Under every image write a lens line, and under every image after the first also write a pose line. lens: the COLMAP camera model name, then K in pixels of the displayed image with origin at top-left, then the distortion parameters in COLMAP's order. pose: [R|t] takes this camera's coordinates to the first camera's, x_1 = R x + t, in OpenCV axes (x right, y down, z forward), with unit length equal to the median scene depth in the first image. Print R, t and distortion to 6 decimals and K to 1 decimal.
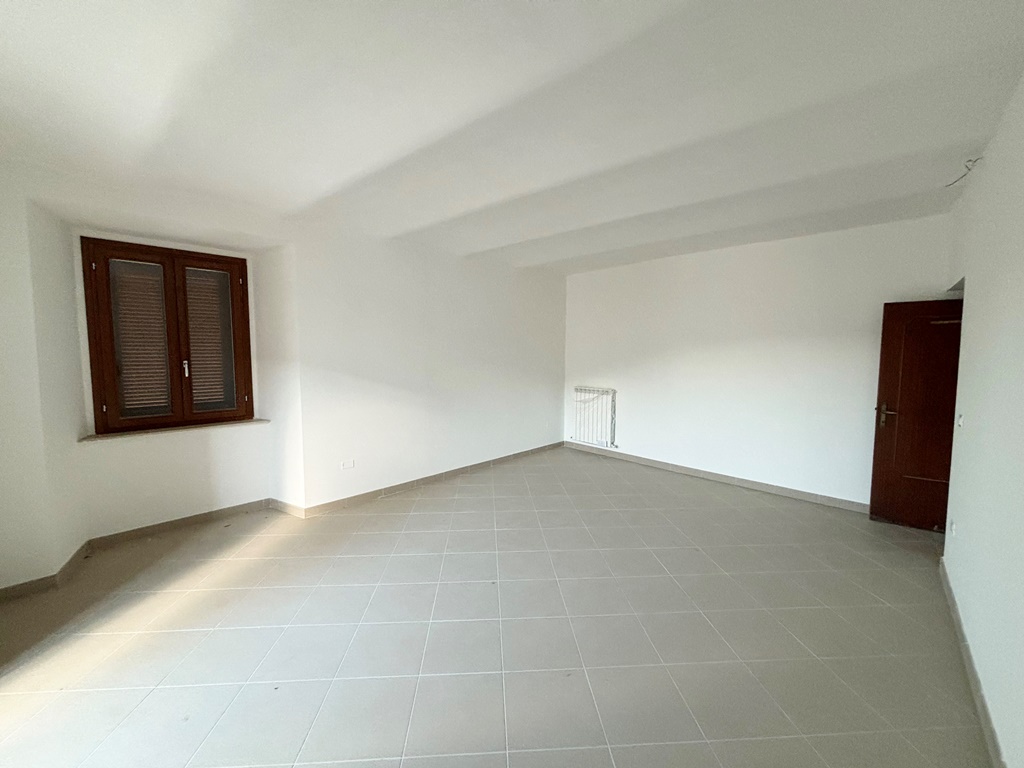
lens RADIAL K [[413.1, 0, 512.0], [0, 413.1, 384.0], [0, 0, 1]] dist [0.000955, -0.000067]
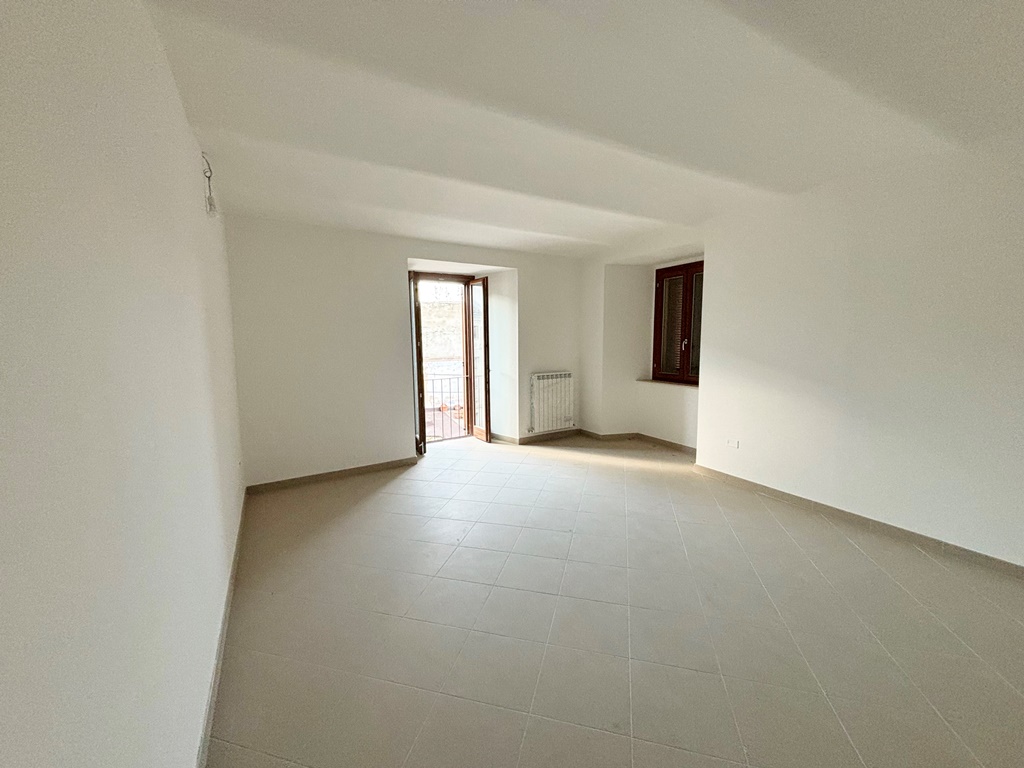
lens RADIAL K [[413.1, 0, 512.0], [0, 413.1, 384.0], [0, 0, 1]] dist [0.000955, -0.000067]
pose [[-0.320630, 0.113550, -0.940374, 0.837014], [-0.062179, 0.988124, 0.140517, -0.068551], [0.945162, 0.103525, -0.309761, 0.917157]]
